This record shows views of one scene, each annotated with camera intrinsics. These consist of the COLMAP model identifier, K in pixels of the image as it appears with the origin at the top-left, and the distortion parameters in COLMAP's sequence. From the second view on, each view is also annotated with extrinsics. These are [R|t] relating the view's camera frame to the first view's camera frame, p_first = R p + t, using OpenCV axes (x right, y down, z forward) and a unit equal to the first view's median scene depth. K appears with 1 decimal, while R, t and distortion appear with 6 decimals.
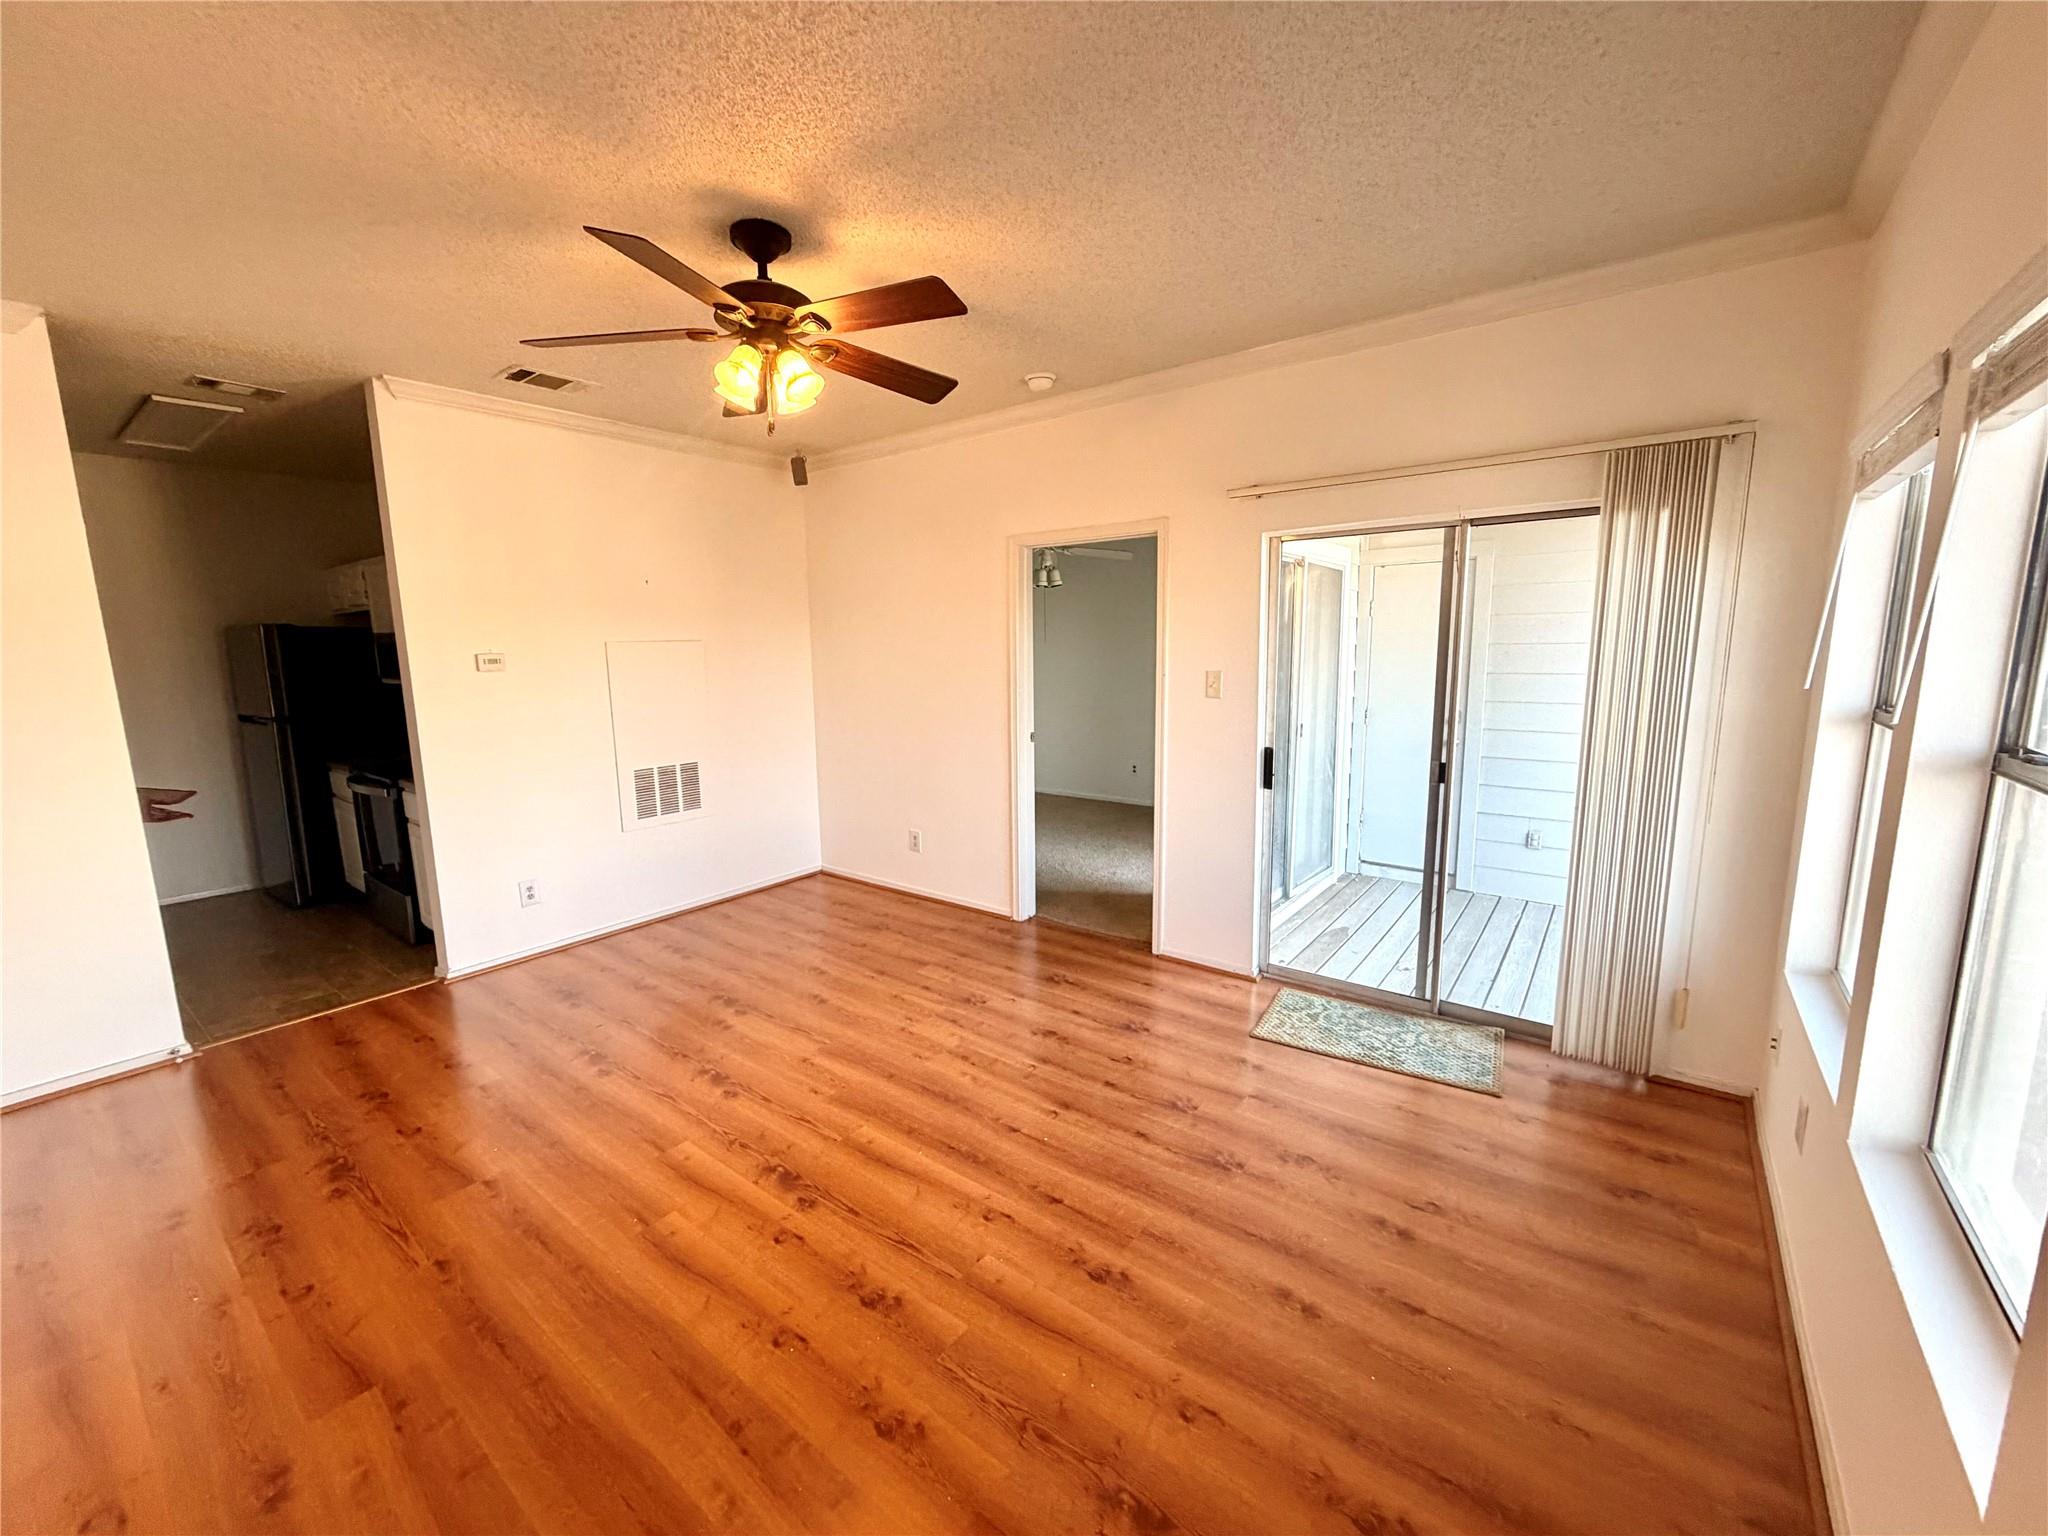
lens RADIAL K [[813.1, 0, 1021.1], [0, 813.1, 765.7], [0, 0, 1]] dist [0.000016, -0.000059]
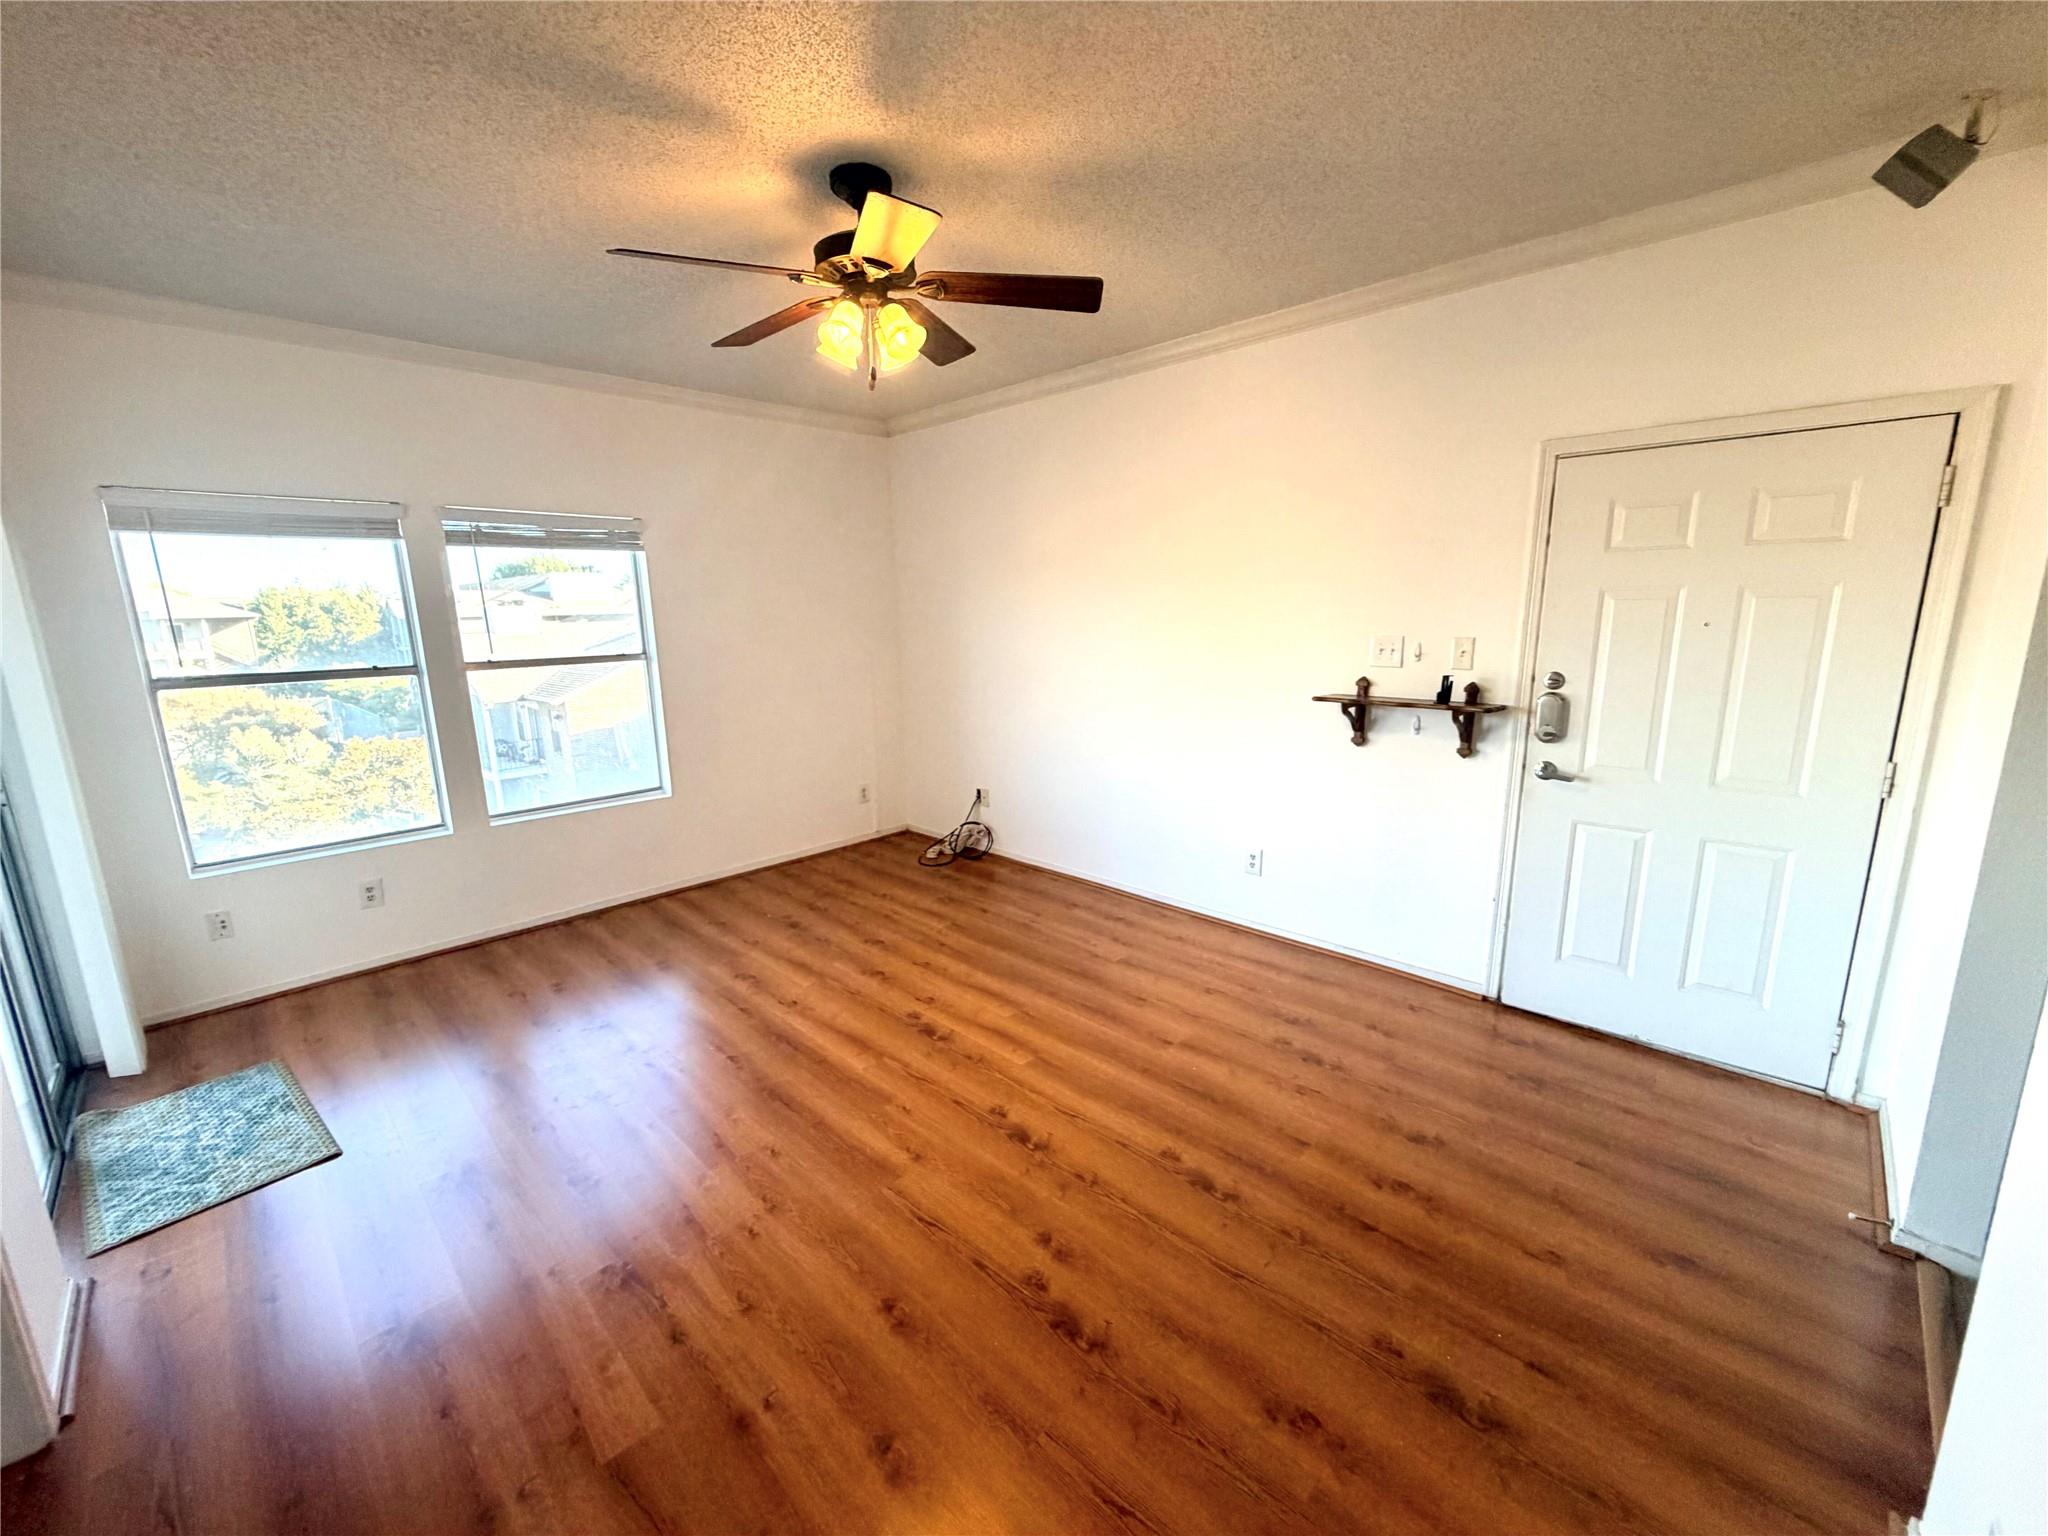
lens RADIAL K [[813.1, 0, 1026.7], [0, 813.1, 768.8], [0, 0, 1]] dist [0.000016, -0.000059]
pose [[-0.993054, 0.011451, 0.117105, -0.618267], [0.051132, 0.938365, 0.341843, -0.319662], [-0.105973, 0.345456, -0.932432, 2.115367]]
